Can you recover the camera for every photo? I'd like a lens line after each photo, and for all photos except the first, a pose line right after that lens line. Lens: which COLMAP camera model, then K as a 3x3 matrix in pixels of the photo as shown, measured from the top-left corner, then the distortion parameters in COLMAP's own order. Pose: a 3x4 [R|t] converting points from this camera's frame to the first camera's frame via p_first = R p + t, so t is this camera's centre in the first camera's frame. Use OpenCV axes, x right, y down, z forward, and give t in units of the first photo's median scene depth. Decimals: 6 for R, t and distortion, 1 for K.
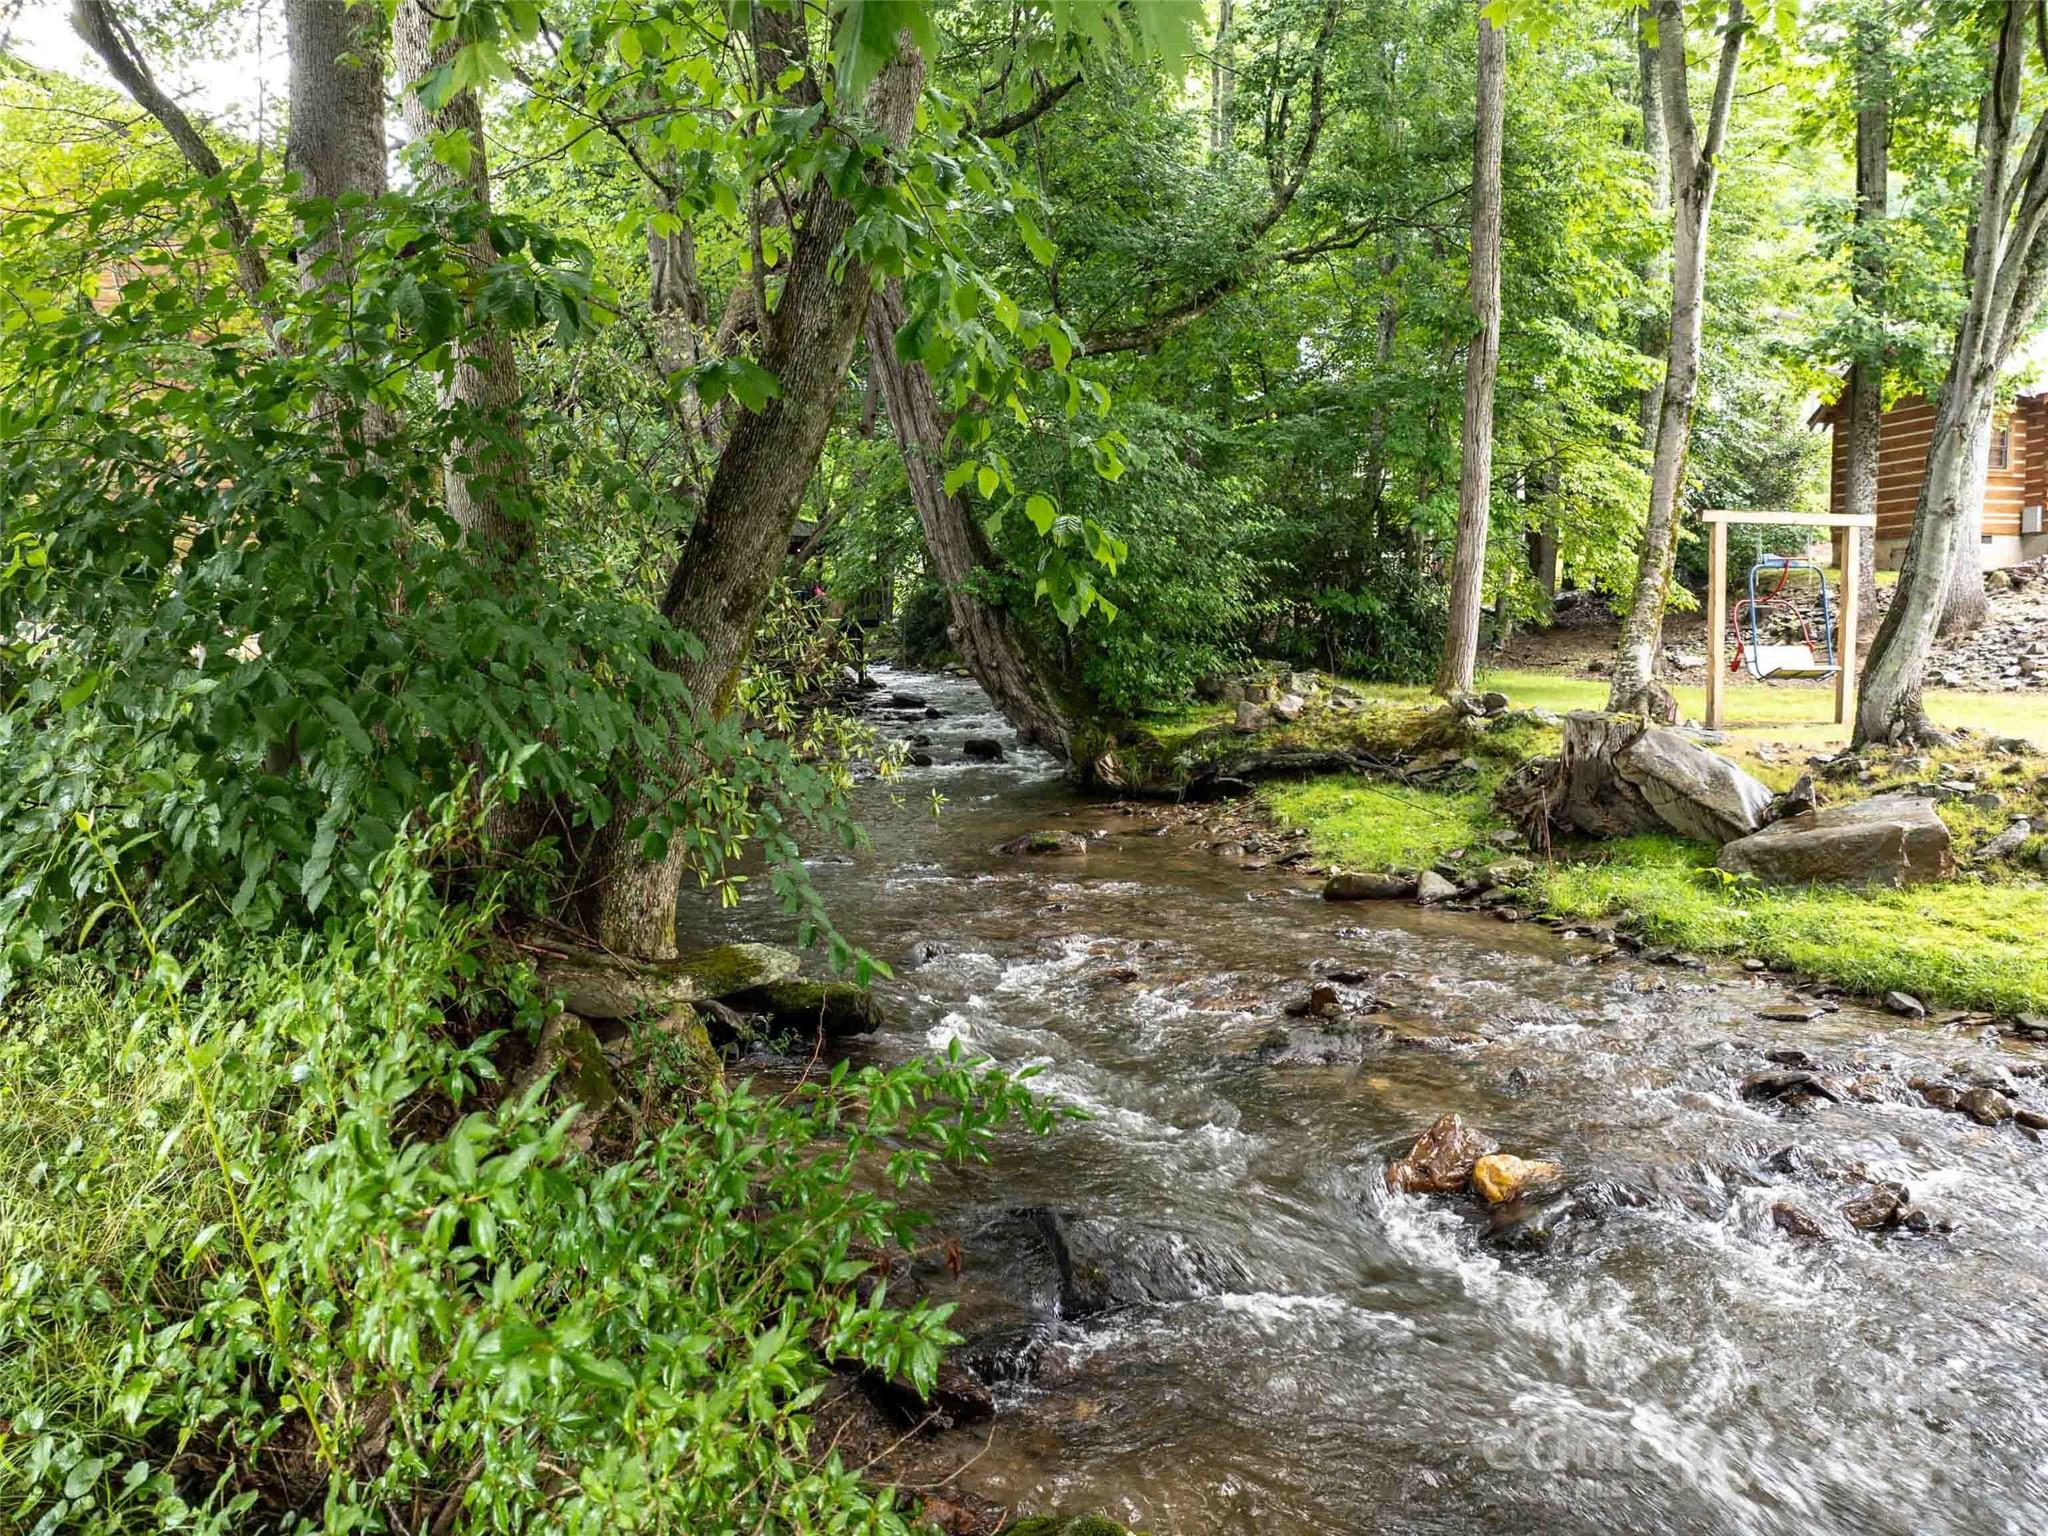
lens RADIAL K [[1442.1, 0, 1024.0], [0, 1442.1, 768.0], [0, 0, 1]] dist [-0.037594, -0.003570]
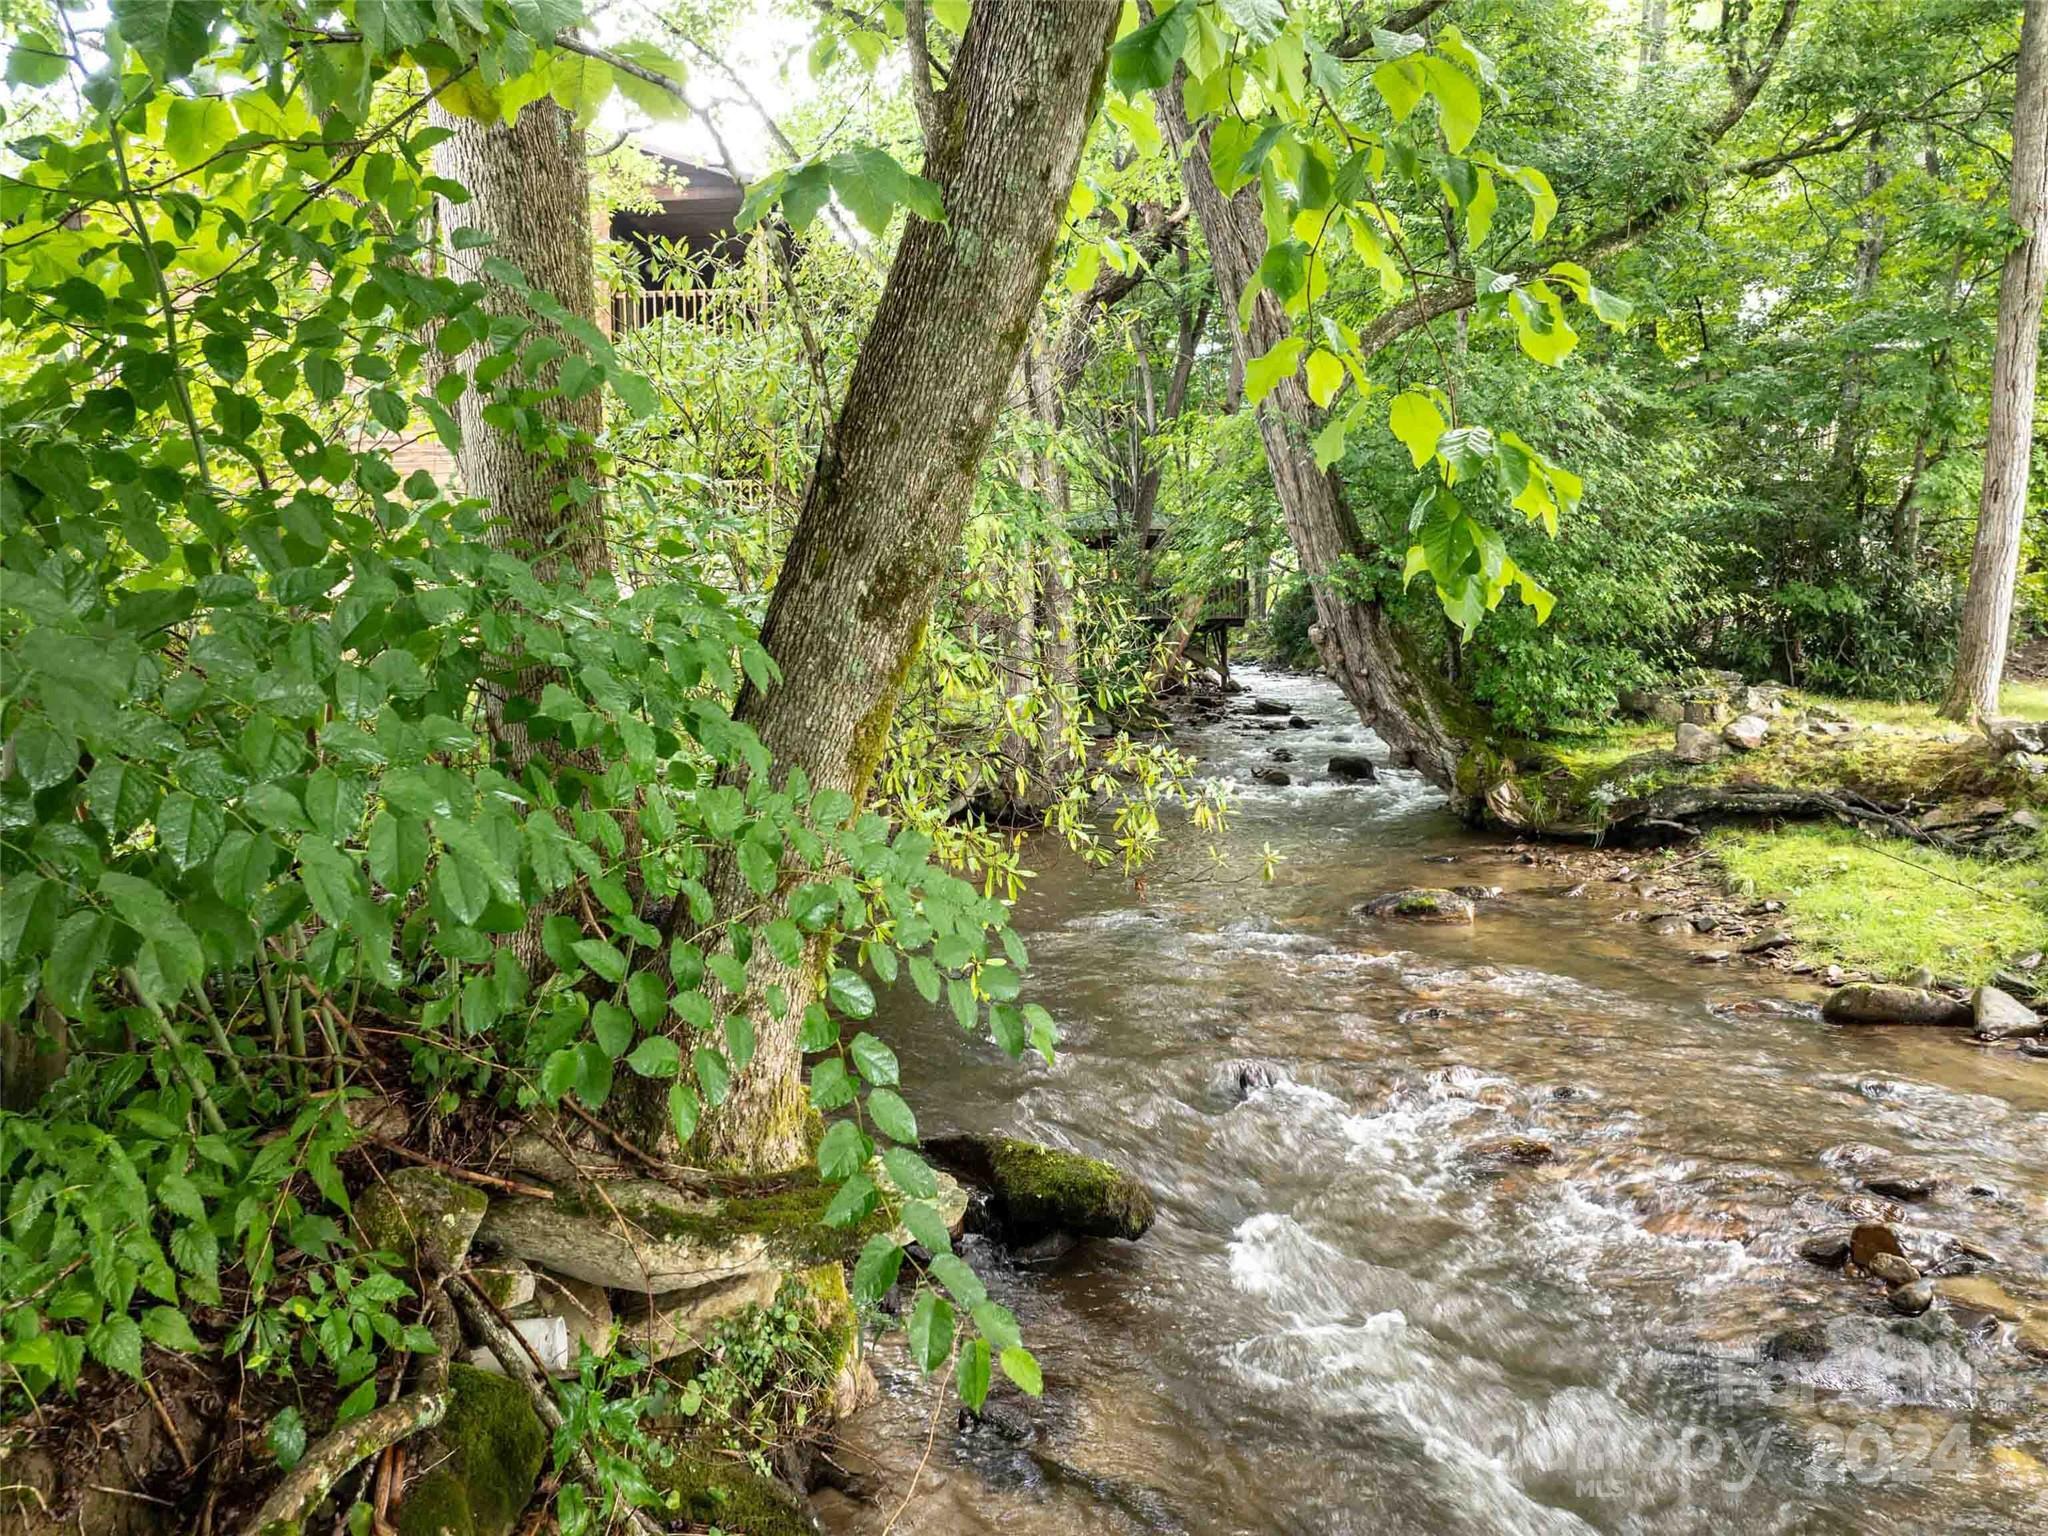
lens RADIAL K [[1442.1, 0, 1024.0], [0, 1442.1, 768.0], [0, 0, 1]] dist [-0.037594, -0.003570]
pose [[0.966393, 0.027349, -0.255610, 0.003802], [-0.027109, 0.999623, 0.004461, -0.016202], [0.255636, 0.002619, 0.966770, 0.159149]]
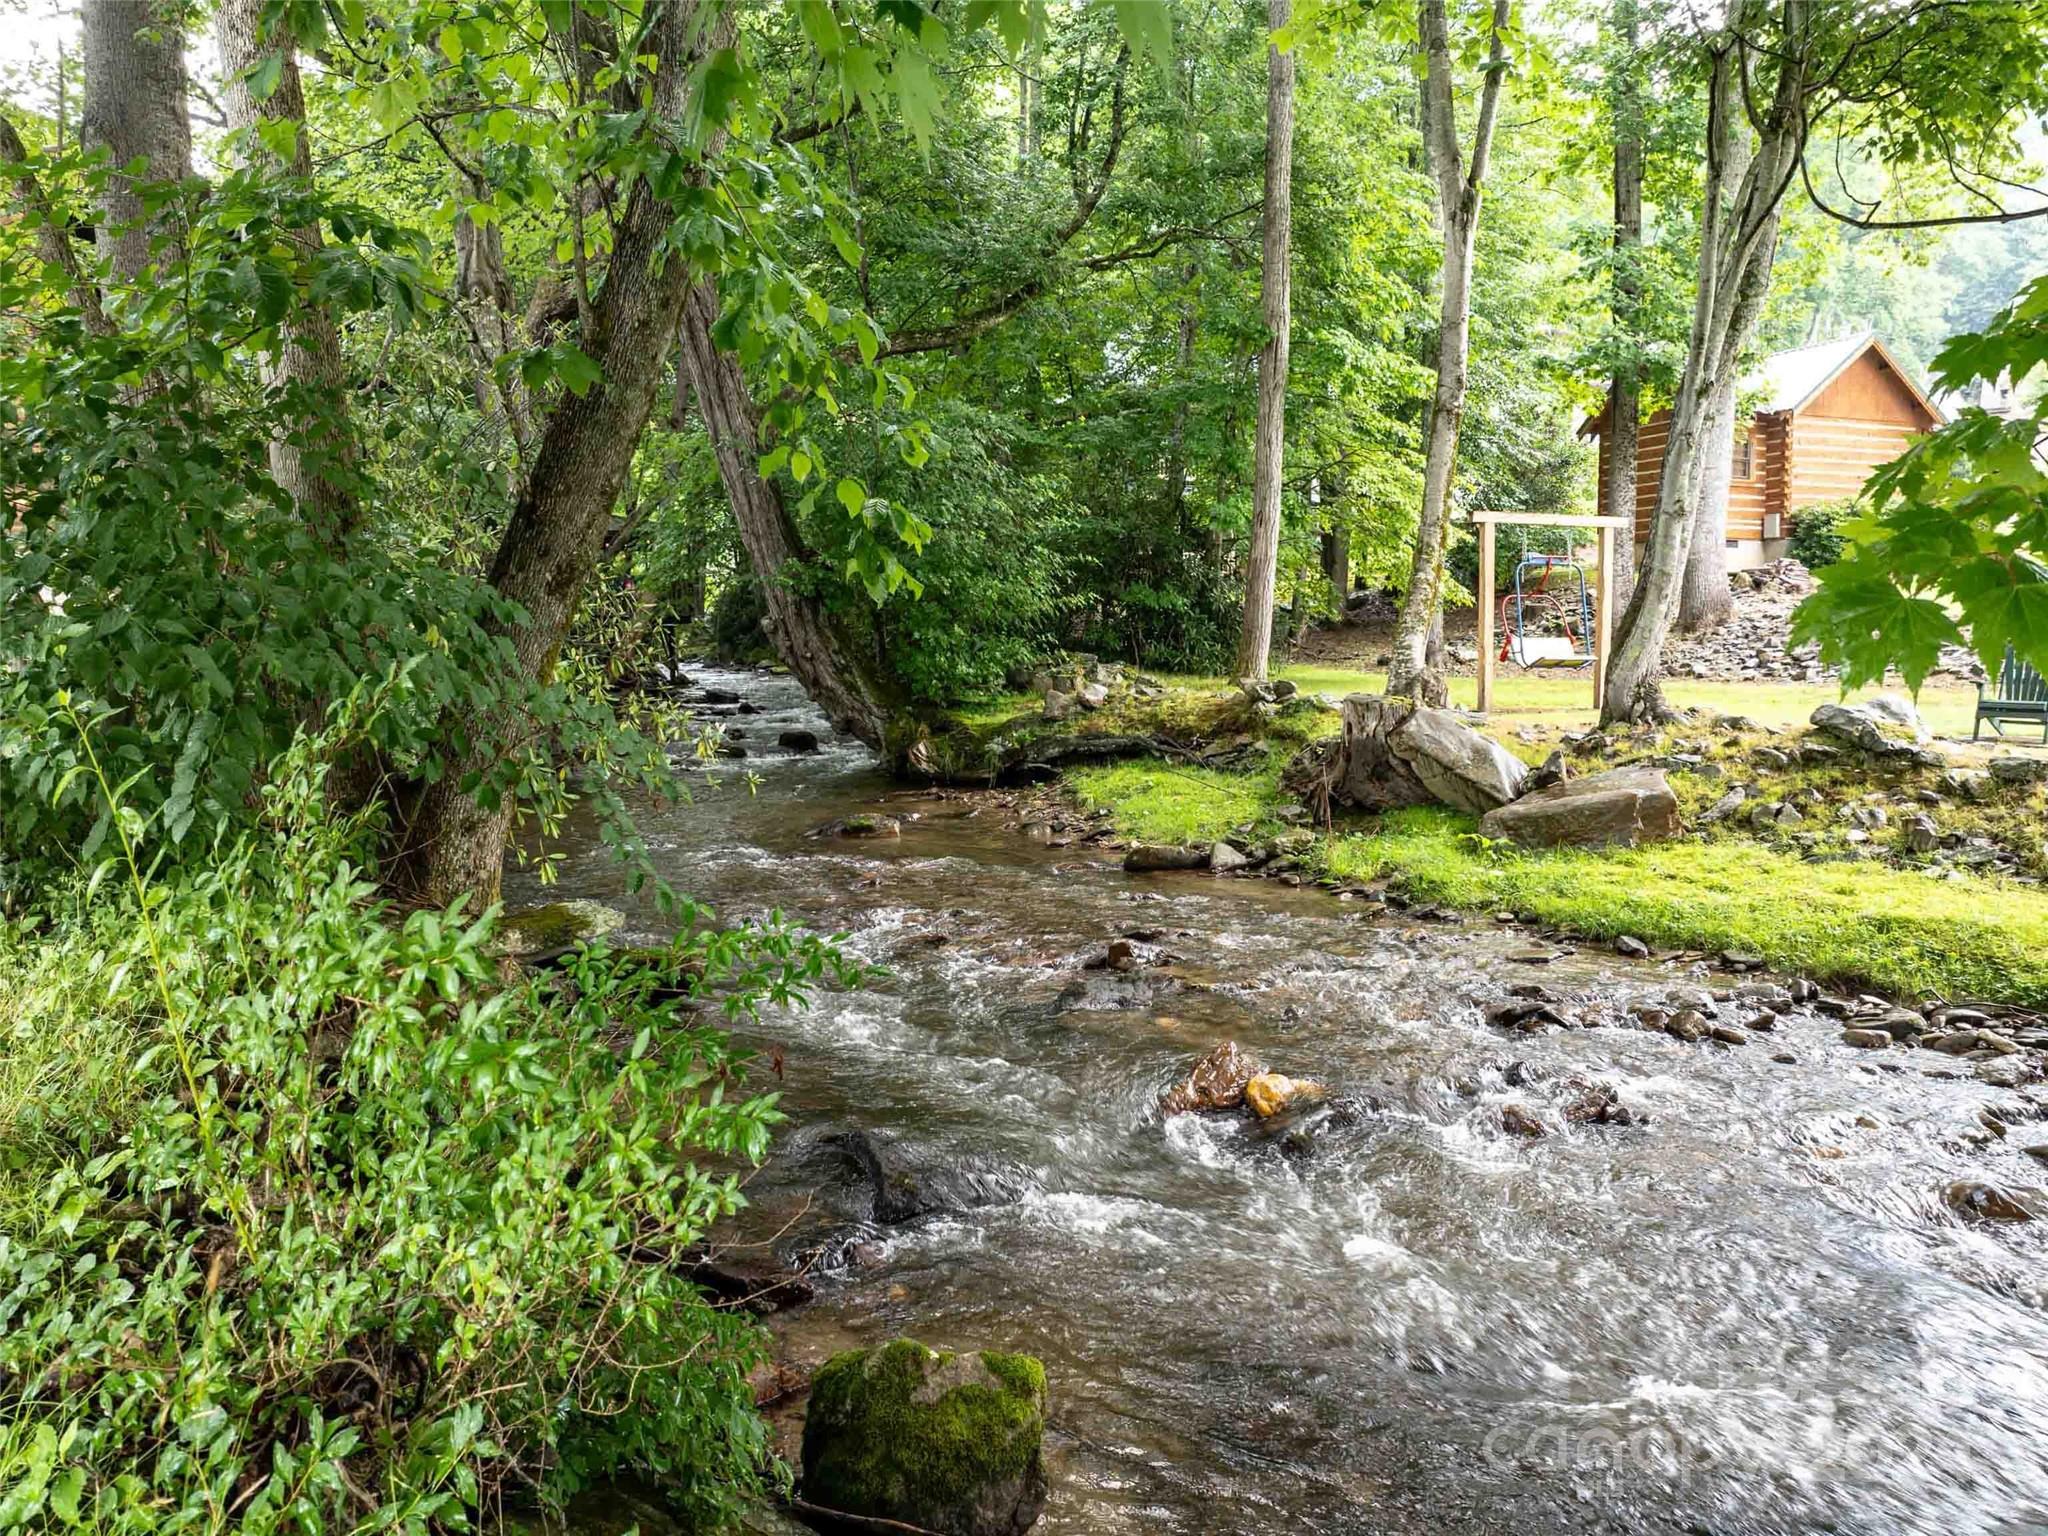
lens RADIAL K [[1442.1, 0, 1024.0], [0, 1442.1, 768.0], [0, 0, 1]] dist [-0.037594, -0.003570]
pose [[0.991881, -0.009187, 0.126839, 0.000729], [0.009261, 0.999957, 0.000009, 0.009988], [-0.126833, 0.001165, 0.991923, -0.030254]]
